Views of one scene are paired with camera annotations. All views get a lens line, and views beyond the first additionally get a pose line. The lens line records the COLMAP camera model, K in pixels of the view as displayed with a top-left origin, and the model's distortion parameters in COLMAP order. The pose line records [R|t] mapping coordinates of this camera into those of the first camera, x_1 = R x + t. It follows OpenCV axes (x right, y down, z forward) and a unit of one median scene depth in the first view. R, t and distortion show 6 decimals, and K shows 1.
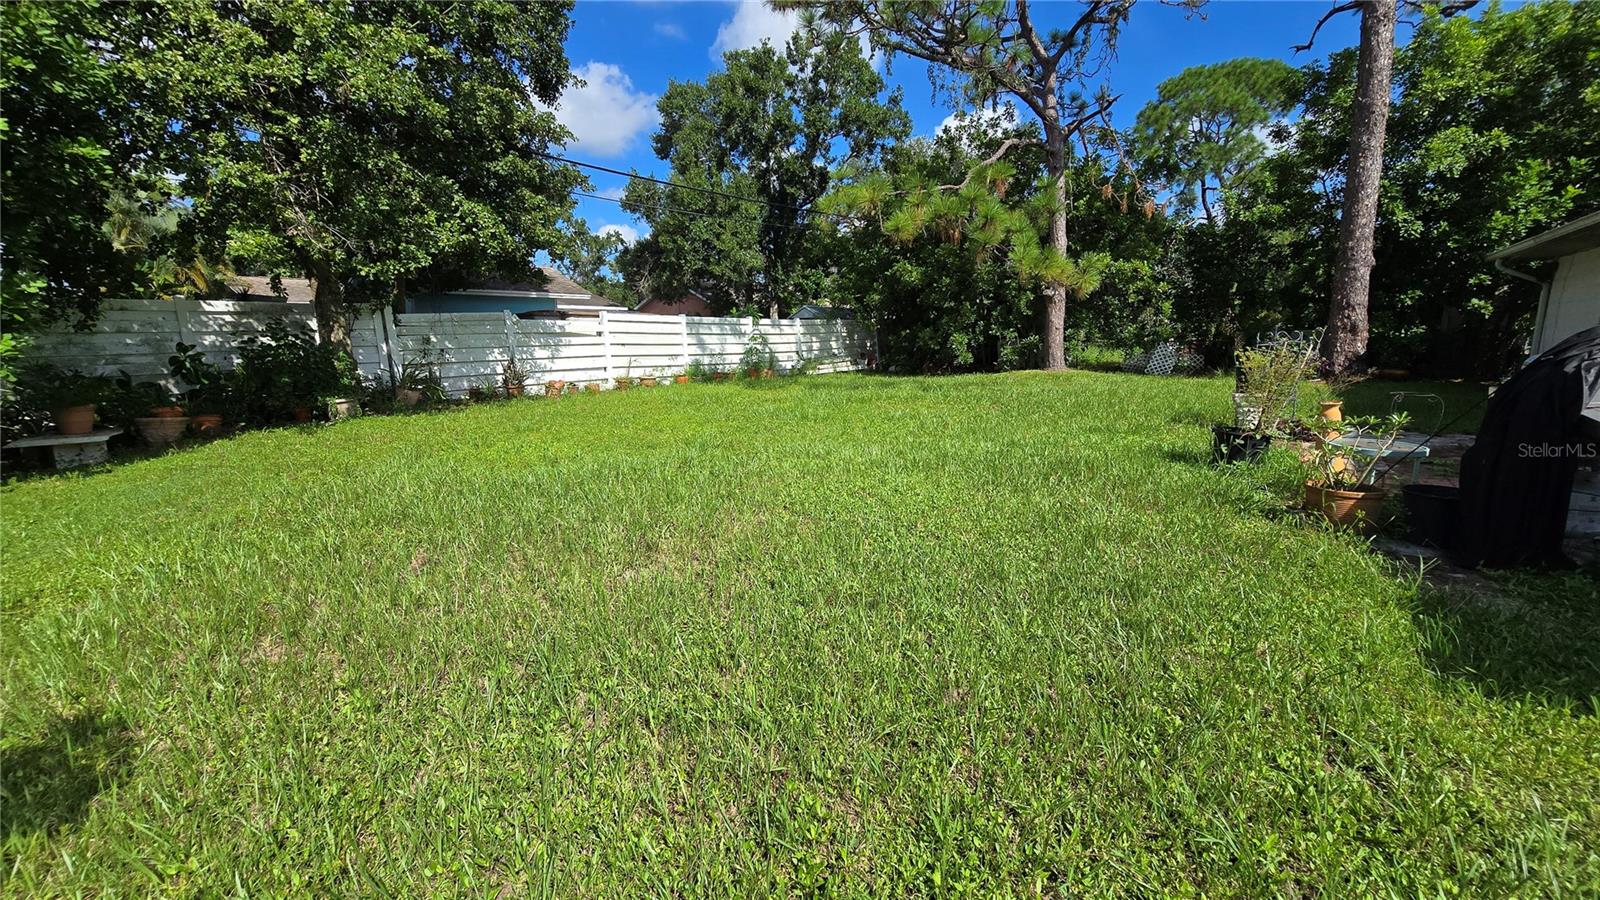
lens RADIAL K [[655.8, 0, 801.0], [0, 655.8, 449.7], [0, 0, 1]] dist [-0.004273, 0.000008]
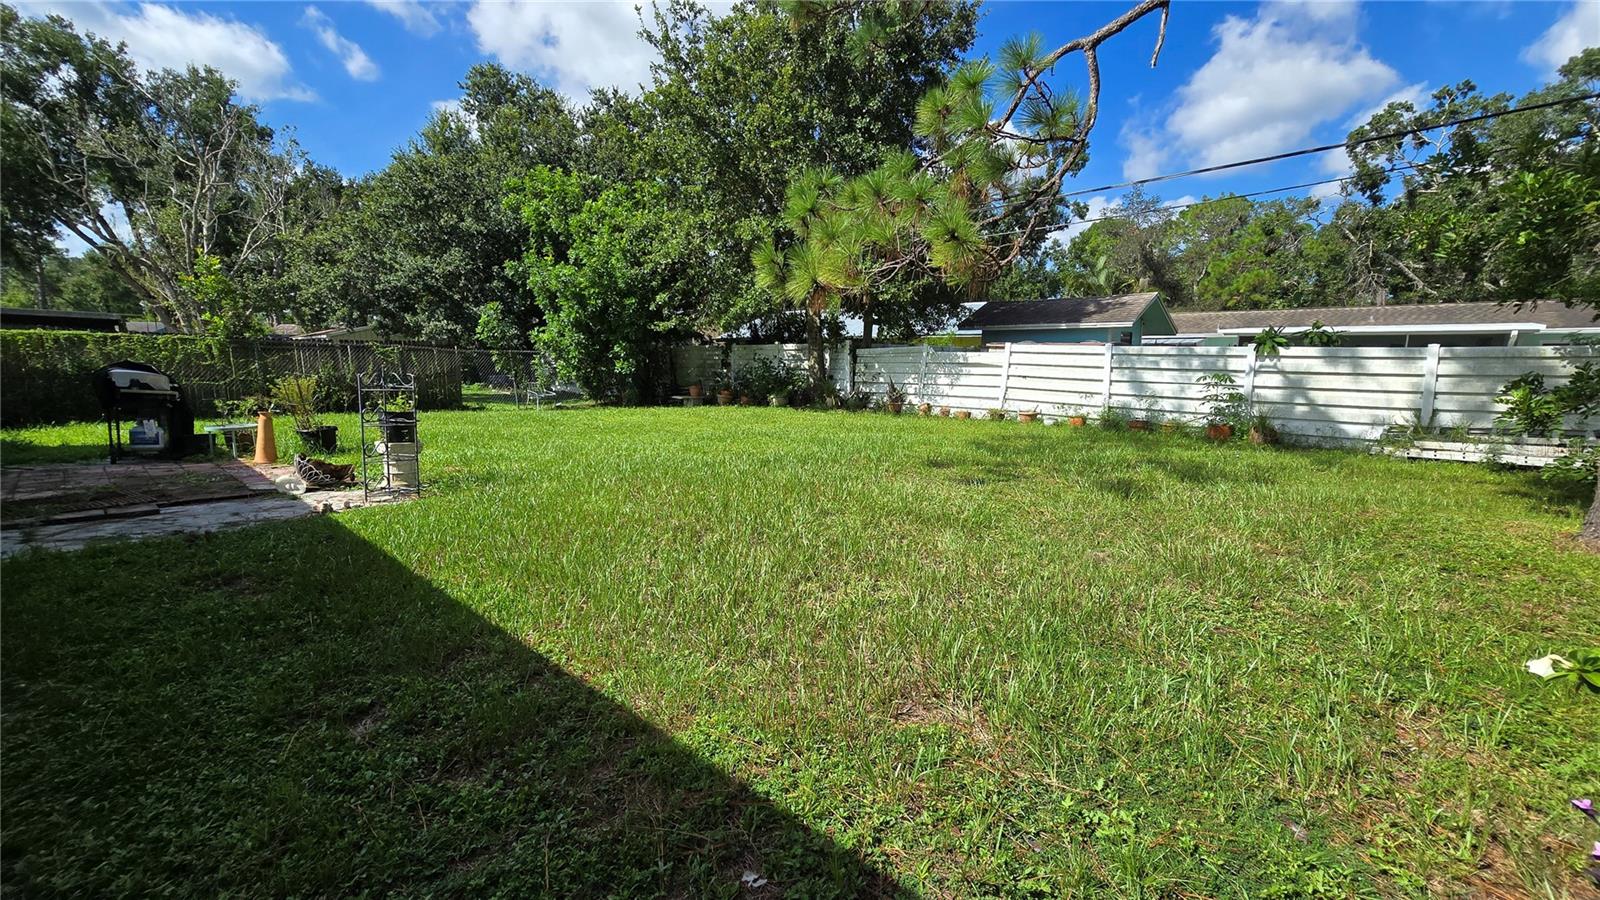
lens RADIAL K [[655.8, 0, 800.0], [0, 655.8, 450.1], [0, 0, 1]] dist [-0.004273, 0.000008]
pose [[-0.066261, 0.151031, -0.986306, 0.657580], [-0.183230, 0.969827, 0.160817, -0.139555], [0.980834, 0.191377, -0.036588, 0.680865]]
